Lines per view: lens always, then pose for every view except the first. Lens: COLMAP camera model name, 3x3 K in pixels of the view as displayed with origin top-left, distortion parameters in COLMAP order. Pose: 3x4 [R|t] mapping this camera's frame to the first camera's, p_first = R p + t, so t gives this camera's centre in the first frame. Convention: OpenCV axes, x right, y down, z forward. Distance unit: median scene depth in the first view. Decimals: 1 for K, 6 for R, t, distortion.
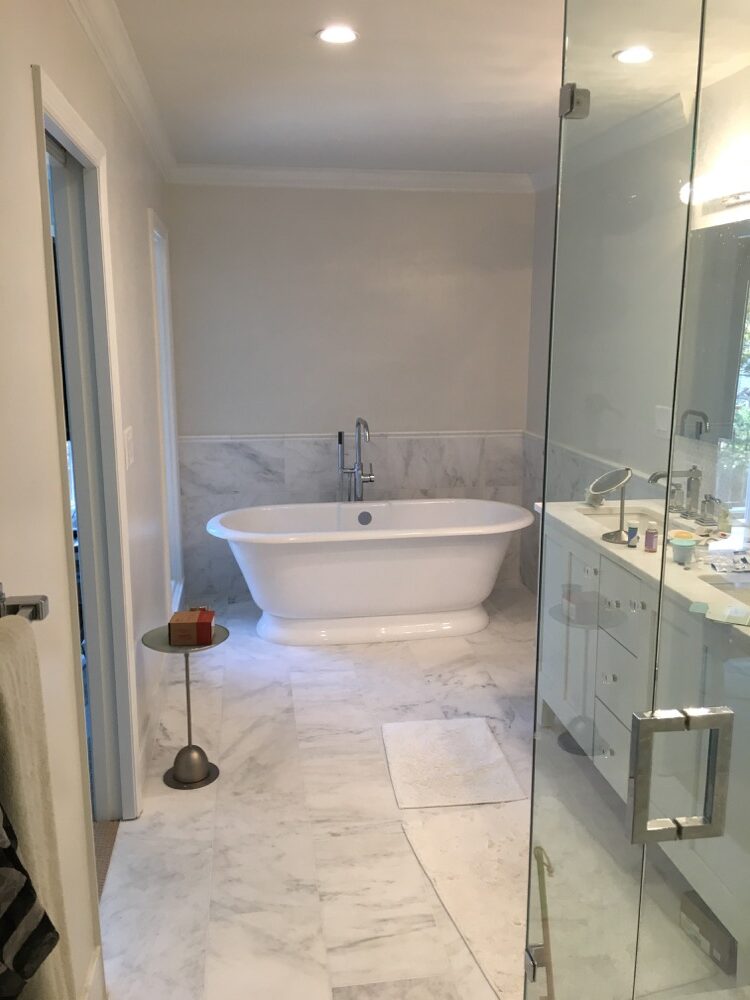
lens RADIAL K [[866.4, 0, 375.0], [0, 866.4, 500.0], [0, 0, 1]] dist [0.099965, -0.158638]
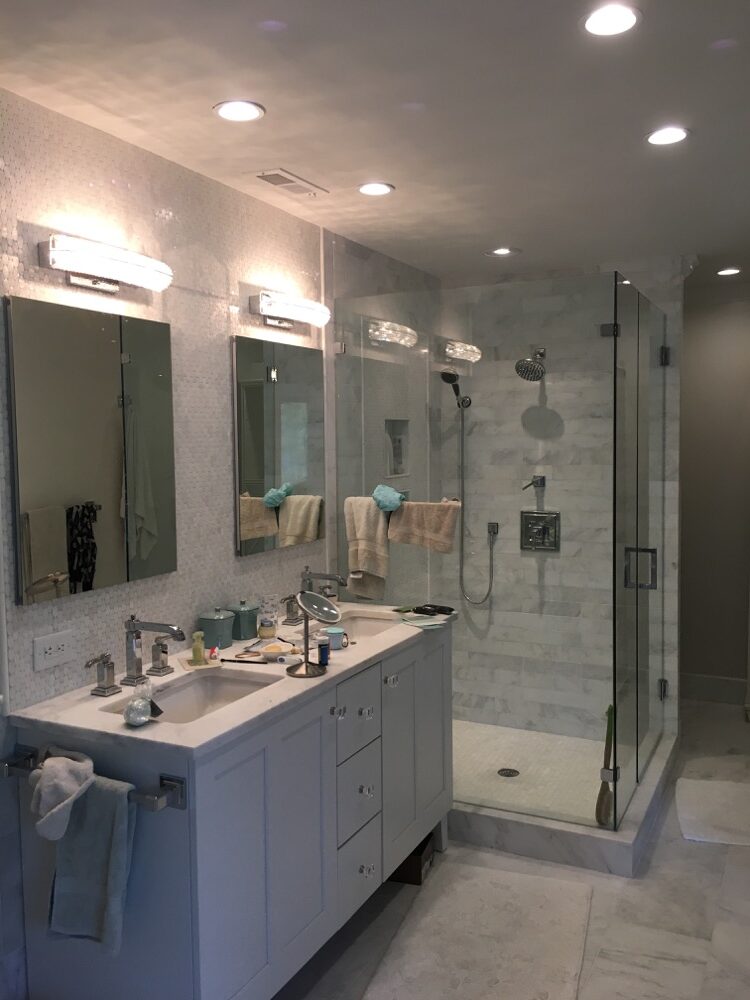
lens RADIAL K [[866.4, 0, 375.0], [0, 866.4, 500.0], [0, 0, 1]] dist [0.099965, -0.158638]
pose [[-0.819956, -0.026792, 0.571799, -0.322611], [0.127123, 0.965437, 0.227531, -0.367812], [-0.558133, 0.259254, -0.788210, 1.889413]]
